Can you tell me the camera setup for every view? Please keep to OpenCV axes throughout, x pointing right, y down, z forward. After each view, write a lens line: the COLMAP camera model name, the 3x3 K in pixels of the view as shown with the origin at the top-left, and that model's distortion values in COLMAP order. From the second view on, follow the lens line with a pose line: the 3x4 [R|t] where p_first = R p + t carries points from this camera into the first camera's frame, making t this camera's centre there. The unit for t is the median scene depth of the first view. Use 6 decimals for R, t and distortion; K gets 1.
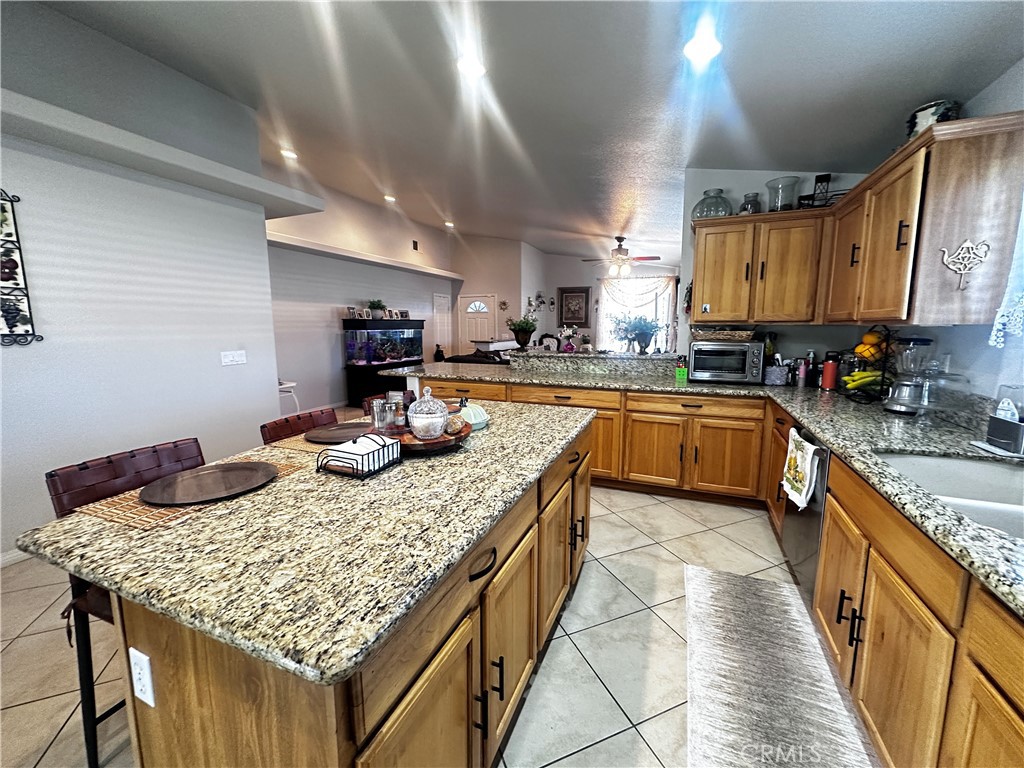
lens RADIAL K [[408.5, 0, 508.3], [0, 408.5, 381.2], [0, 0, 1]] dist [-0.005829, 0.001703]
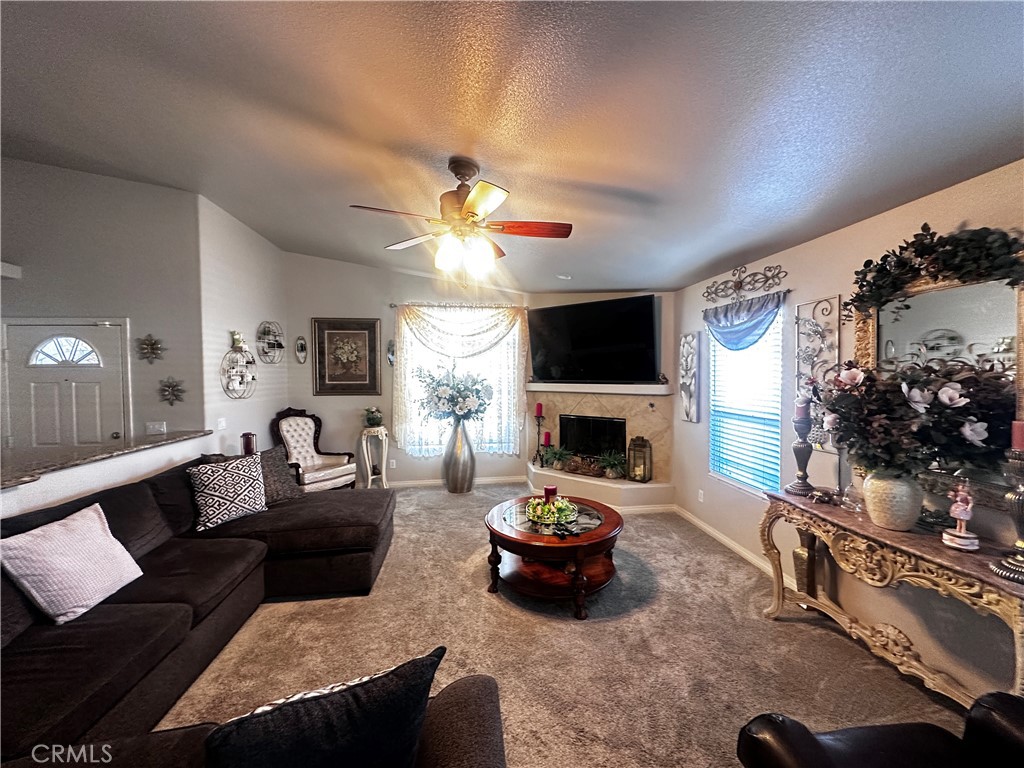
lens RADIAL K [[408.5, 0, 513.5], [0, 408.5, 381.9], [0, 0, 1]] dist [-0.005829, 0.001703]
pose [[0.871697, -0.016389, 0.489771, 0.097432], [0.073516, 0.992504, -0.097632, -0.089143], [-0.484499, 0.121111, 0.866367, 0.487676]]
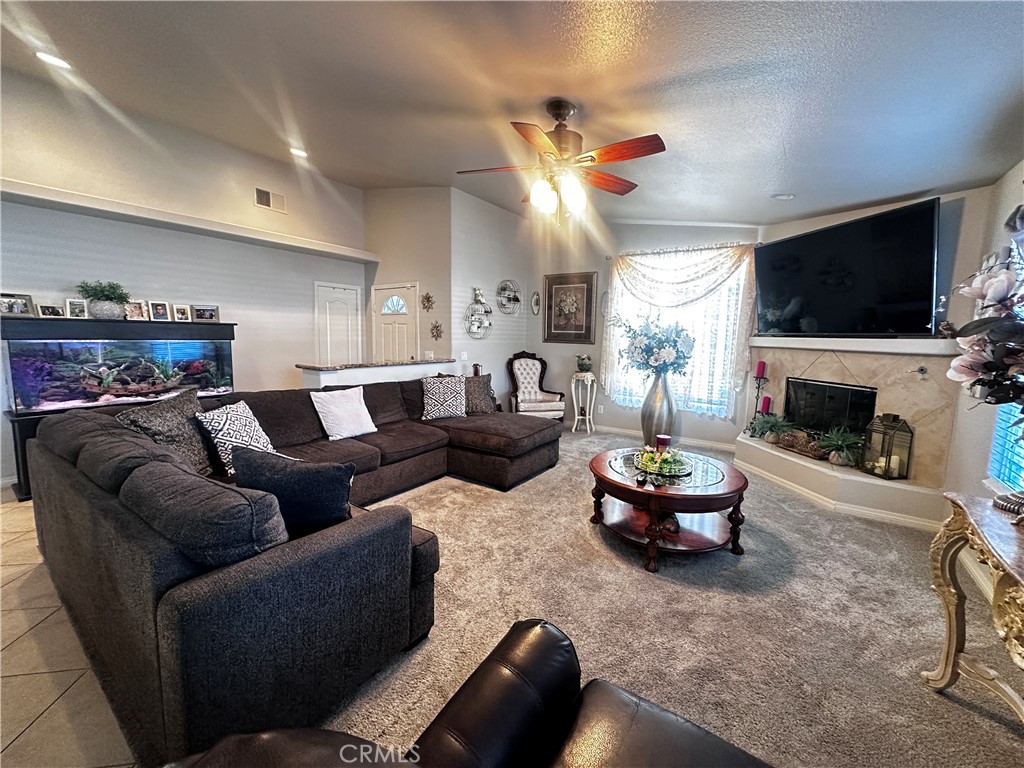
lens RADIAL K [[411.1, 0, 512.2], [0, 411.1, 382.4], [0, 0, 1]] dist [-0.004243, -0.000324]
pose [[0.975607, 0.045515, -0.214755, 0.230673], [-0.050534, 0.998561, -0.017937, -0.065488], [0.213629, 0.028351, 0.976503, 0.446672]]
